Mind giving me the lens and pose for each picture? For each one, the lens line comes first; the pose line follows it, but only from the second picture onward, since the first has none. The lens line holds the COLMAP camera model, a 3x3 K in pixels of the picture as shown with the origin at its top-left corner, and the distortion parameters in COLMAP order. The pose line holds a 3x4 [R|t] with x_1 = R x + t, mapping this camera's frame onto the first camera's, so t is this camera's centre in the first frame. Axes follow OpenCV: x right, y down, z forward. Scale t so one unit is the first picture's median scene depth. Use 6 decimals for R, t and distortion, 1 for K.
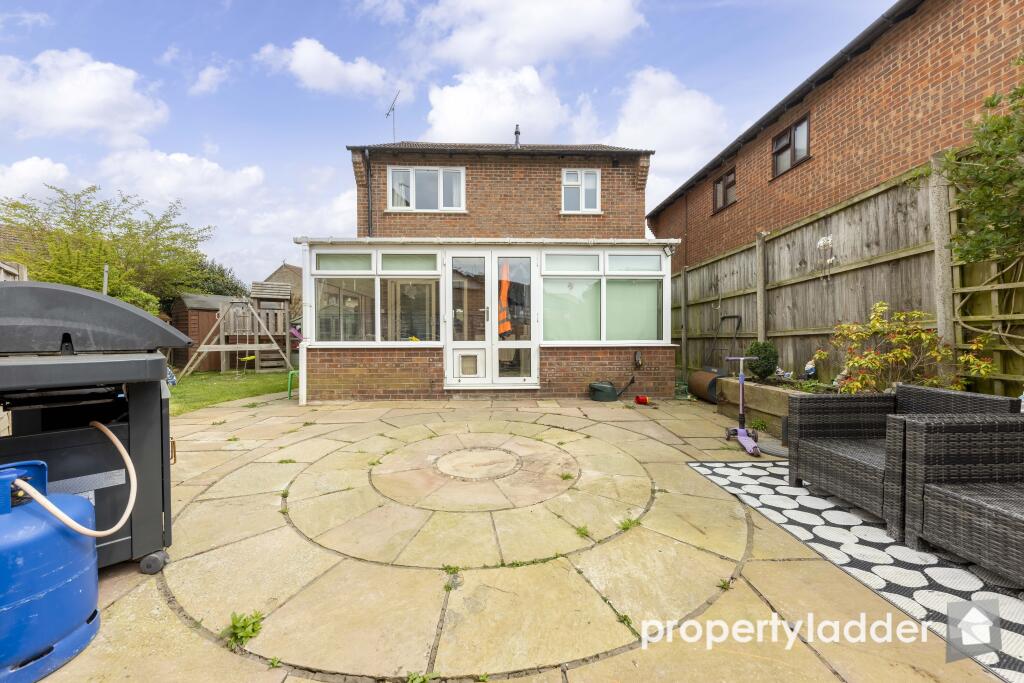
lens RADIAL K [[355.5, 0, 512.3], [0, 355.5, 343.5], [0, 0, 1]] dist [0.008347, -0.001246]
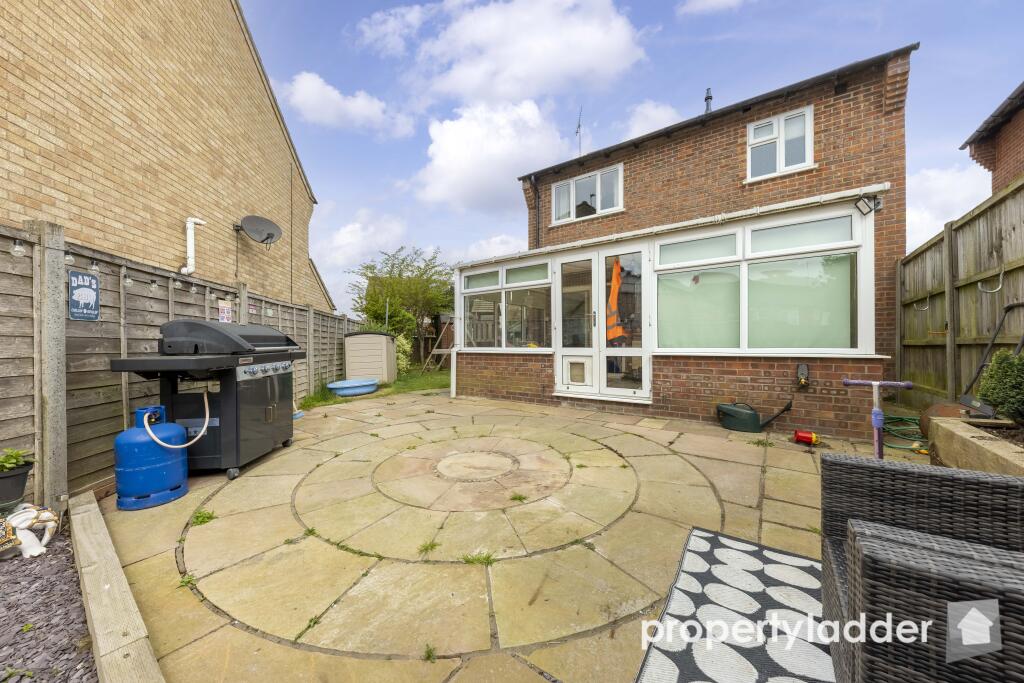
lens RADIAL K [[355.5, 0, 509.6], [0, 355.5, 343.7], [0, 0, 1]] dist [0.008347, -0.001246]
pose [[0.792559, -0.000650, -0.609795, 0.324190], [-0.007458, 0.999914, -0.010758, -0.005807], [0.609750, 0.013074, 0.792486, 0.119702]]
